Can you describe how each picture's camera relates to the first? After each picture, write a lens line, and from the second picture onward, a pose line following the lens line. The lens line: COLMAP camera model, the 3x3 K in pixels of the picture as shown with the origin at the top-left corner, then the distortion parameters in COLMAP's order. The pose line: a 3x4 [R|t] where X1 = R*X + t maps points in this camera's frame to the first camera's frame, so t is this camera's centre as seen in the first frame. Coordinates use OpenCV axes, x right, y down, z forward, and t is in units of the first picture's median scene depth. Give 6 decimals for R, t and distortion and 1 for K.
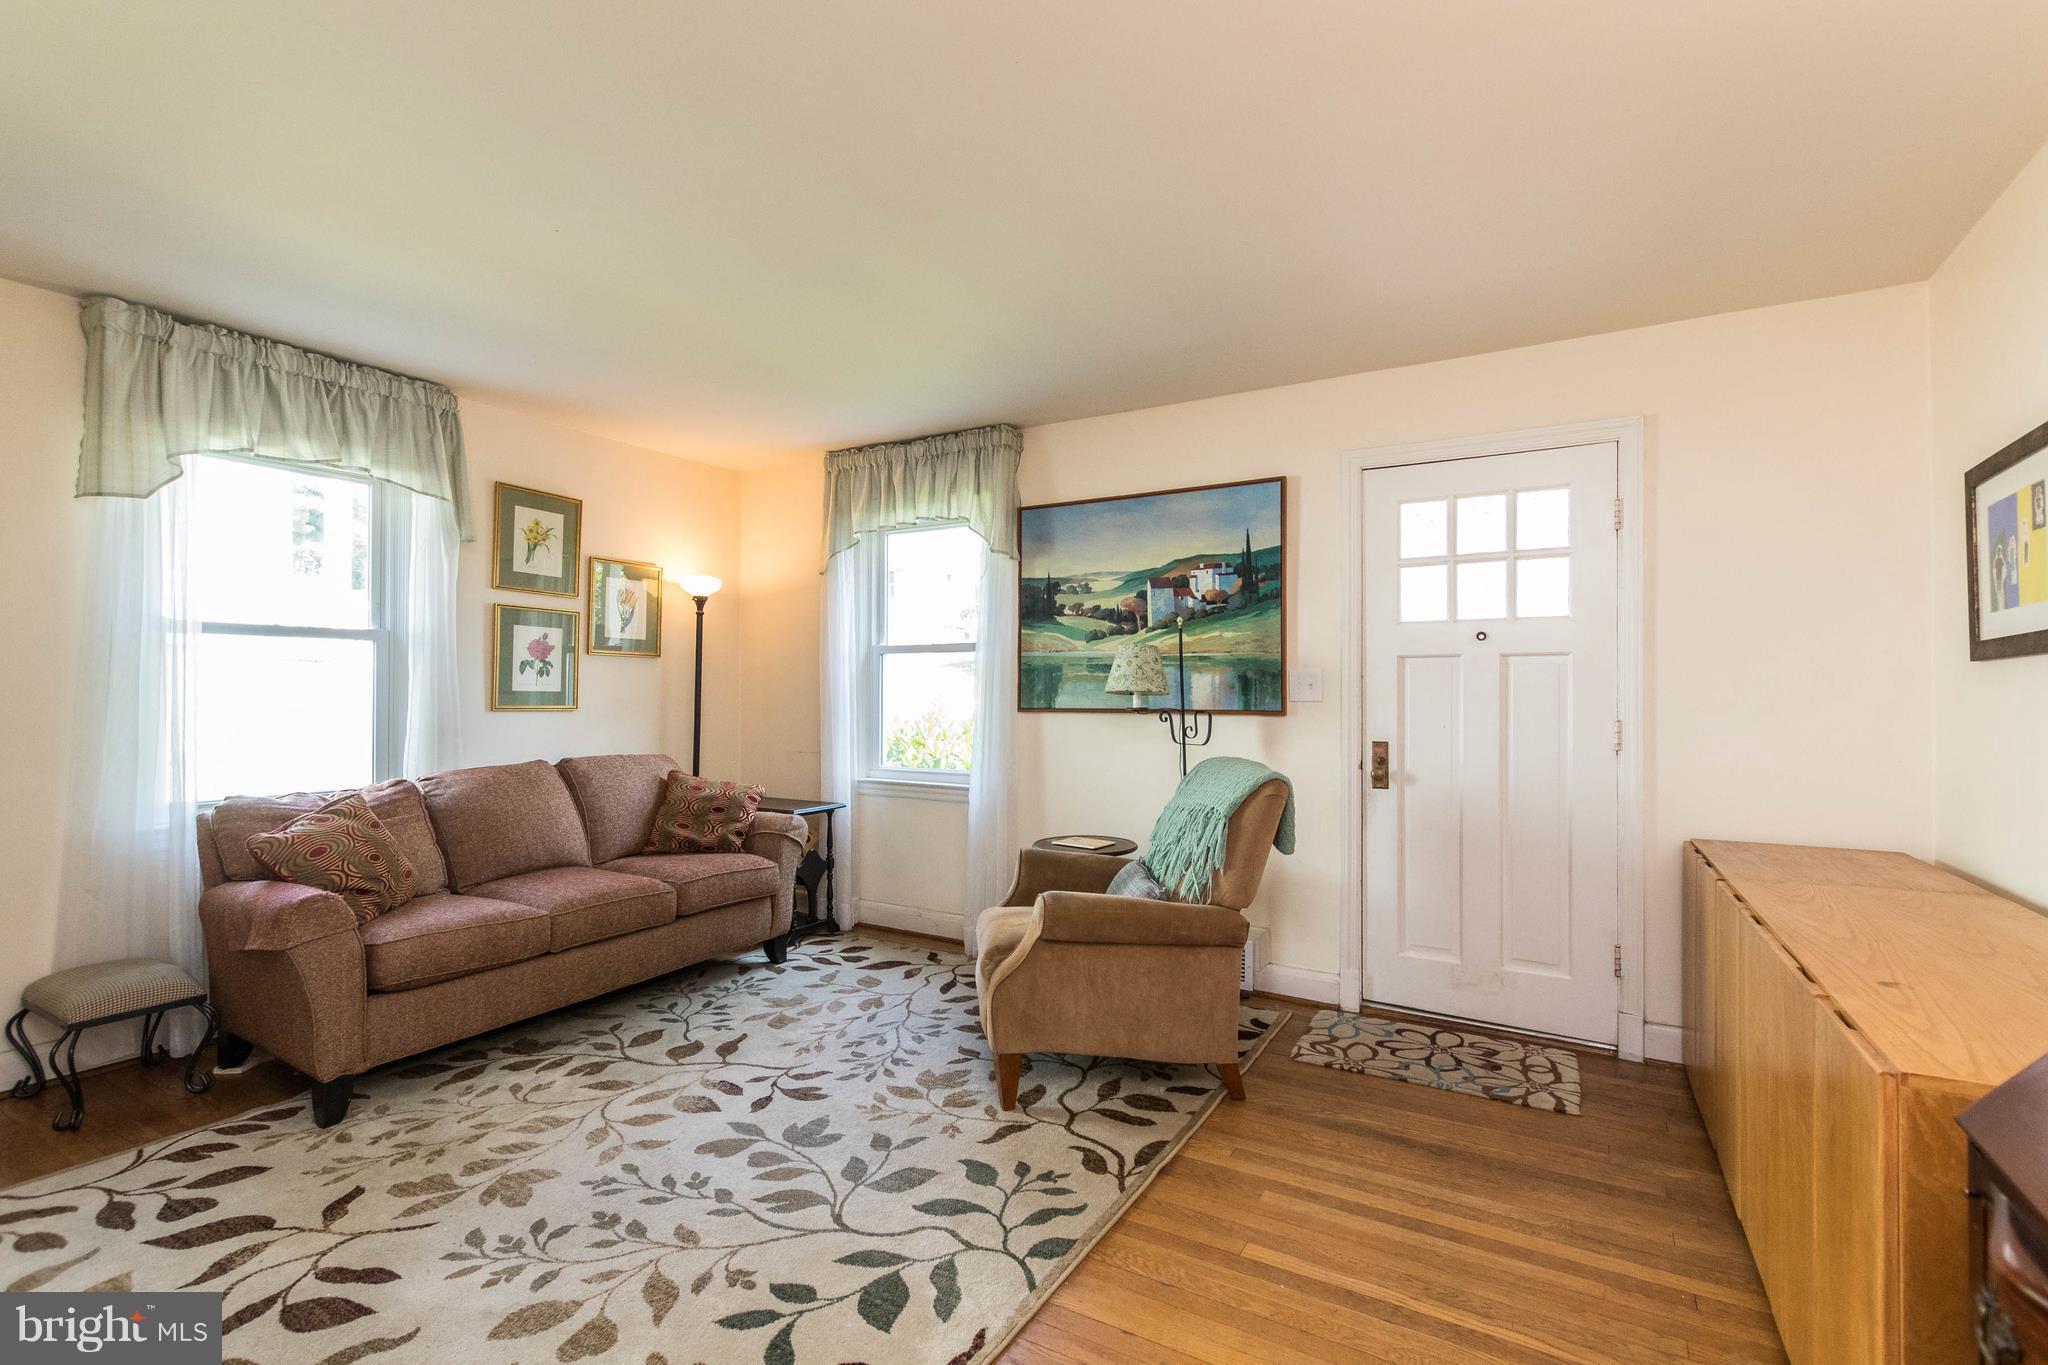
lens RADIAL K [[935.1, 0, 1012.2], [0, 935.1, 689.9], [0, 0, 1]] dist [0.000353, -0.000369]
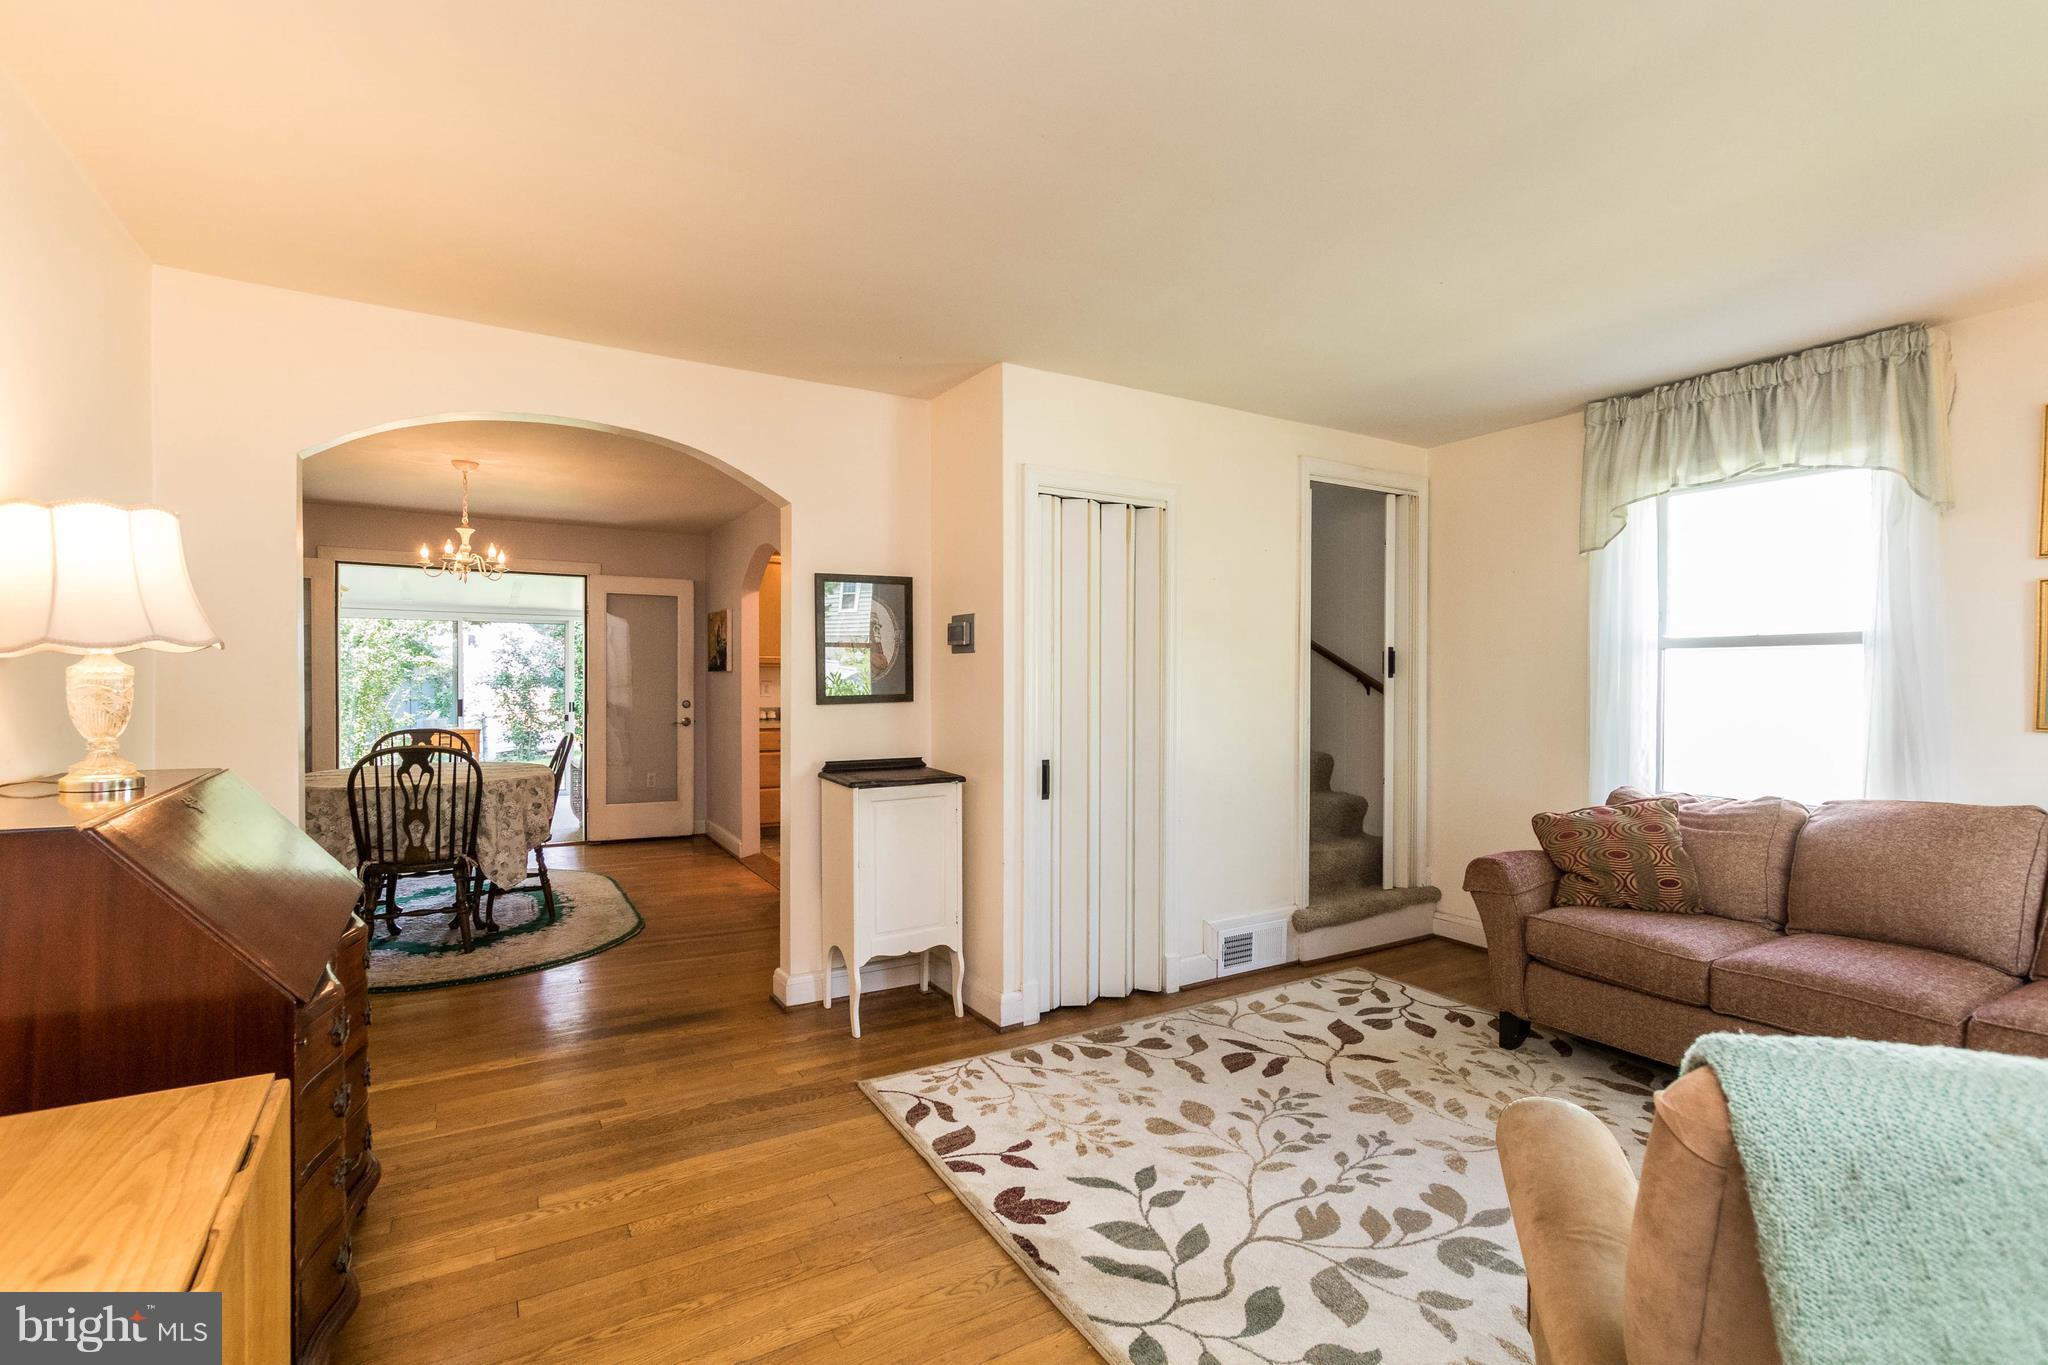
lens RADIAL K [[935.1, 0, 1020.0], [0, 935.1, 692.5], [0, 0, 1]] dist [0.000353, -0.000369]
pose [[-0.475073, 0.008515, -0.879905, 0.494602], [-0.005193, 0.999909, 0.012480, -0.014598], [0.879931, 0.010498, -0.474985, 0.753534]]
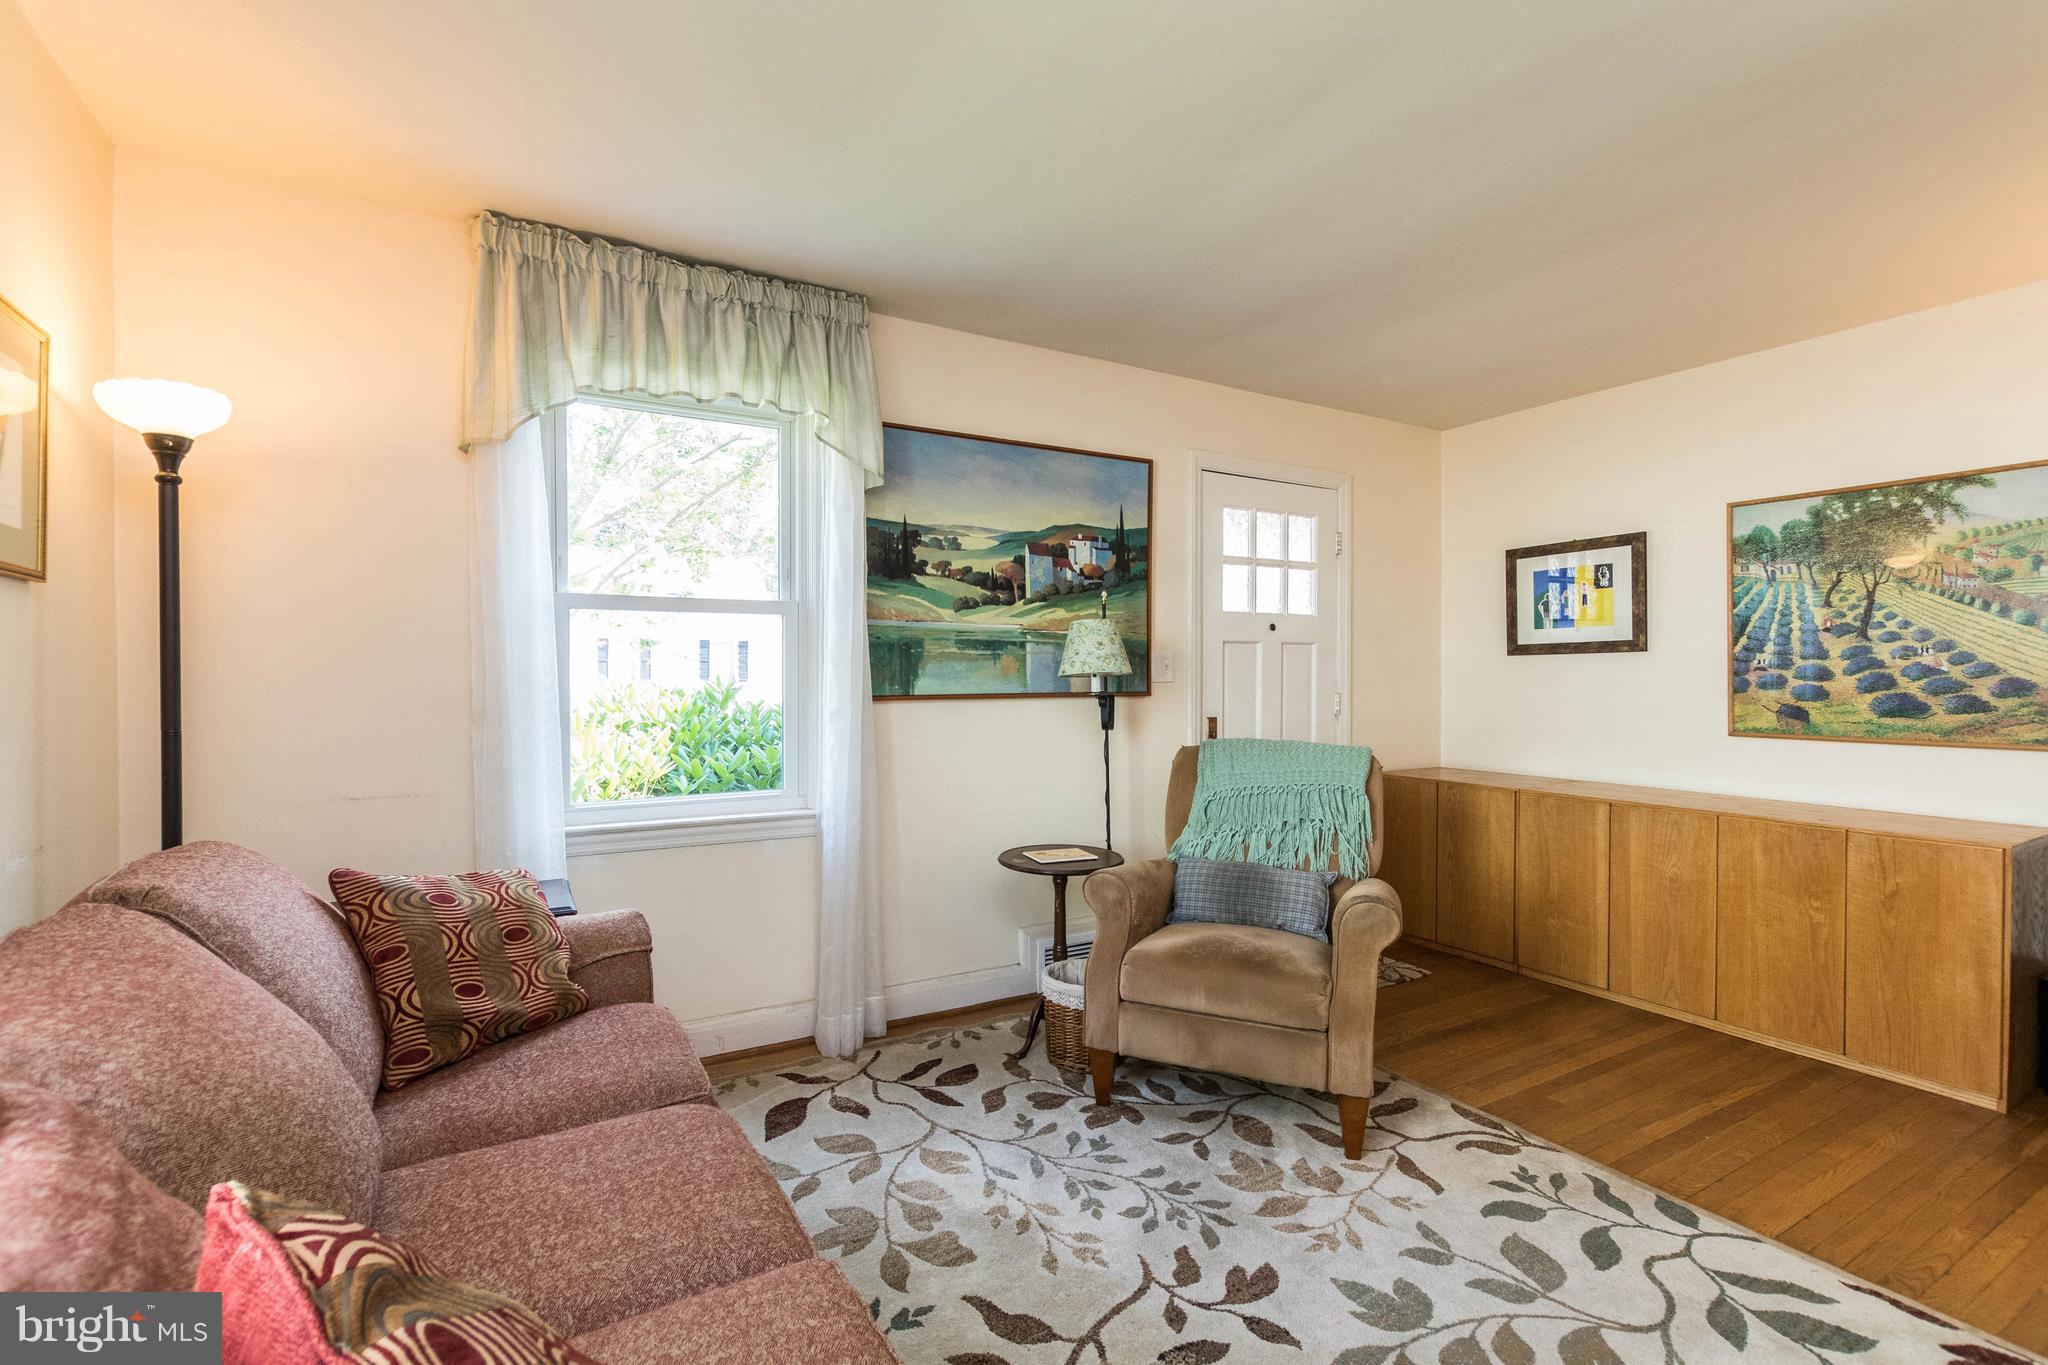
lens RADIAL K [[935.1, 0, 1020.3], [0, 935.1, 688.6], [0, 0, 1]] dist [0.000353, -0.000369]
pose [[0.480342, -0.016880, 0.876919, -0.697916], [-0.001126, 0.999802, 0.019862, -0.001102], [-0.877080, -0.010528, 0.480228, 0.664582]]
